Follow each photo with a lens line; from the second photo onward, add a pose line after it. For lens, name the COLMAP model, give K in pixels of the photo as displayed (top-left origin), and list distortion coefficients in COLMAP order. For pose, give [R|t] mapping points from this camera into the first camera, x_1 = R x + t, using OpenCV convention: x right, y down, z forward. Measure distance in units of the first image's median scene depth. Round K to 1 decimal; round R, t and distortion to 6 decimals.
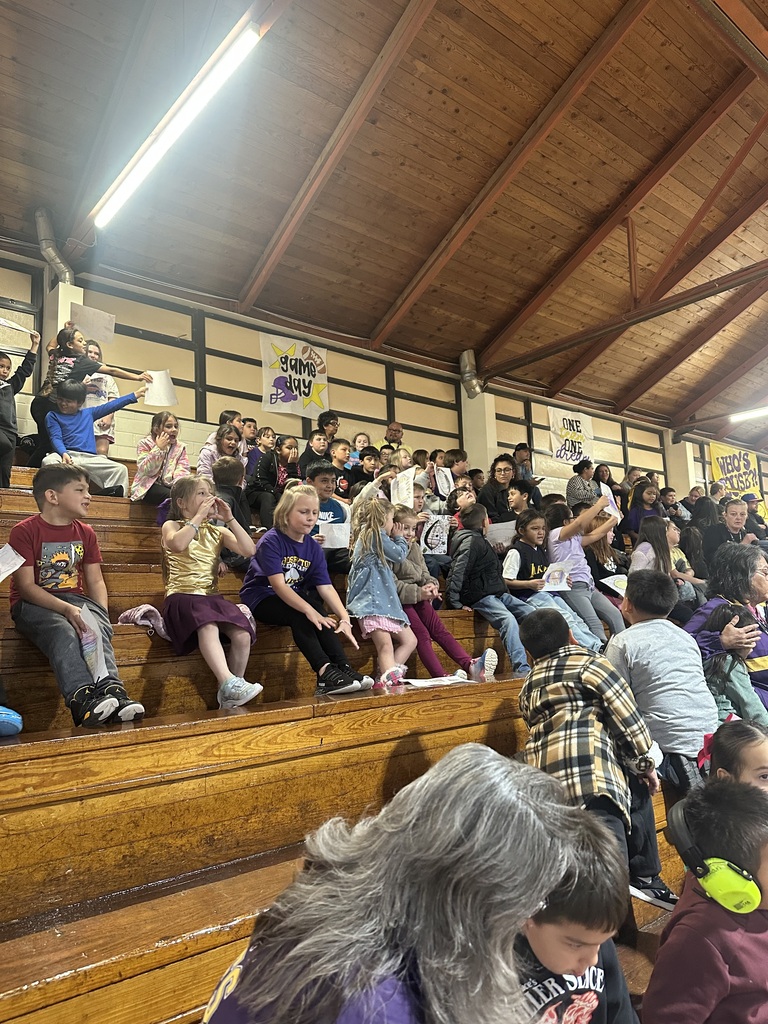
lens RADIAL K [[710.3, 0, 384.0], [0, 710.3, 512.0], [0, 0, 1]] dist [0.152064, -0.259273]
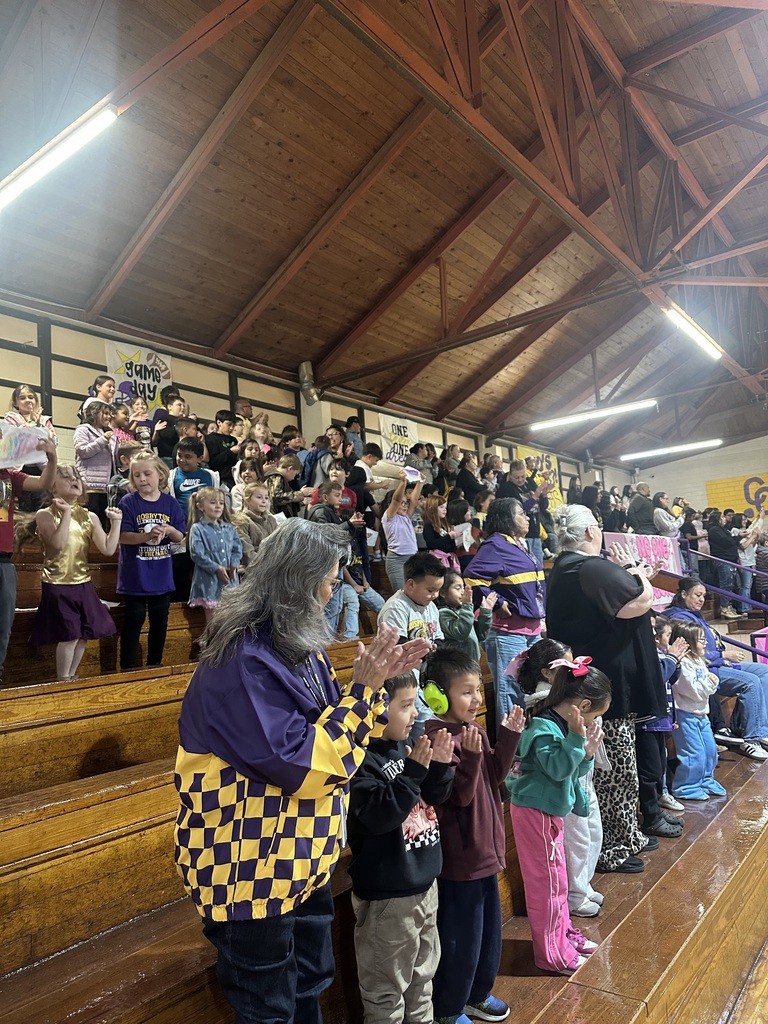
lens RADIAL K [[710.3, 0, 384.0], [0, 710.3, 512.0], [0, 0, 1]] dist [0.152064, -0.259273]
pose [[0.977199, 0.000579, 0.212325, 0.001284], [-0.003816, 0.999883, 0.014833, -0.013590], [-0.212291, -0.015305, 0.977087, -0.121836]]
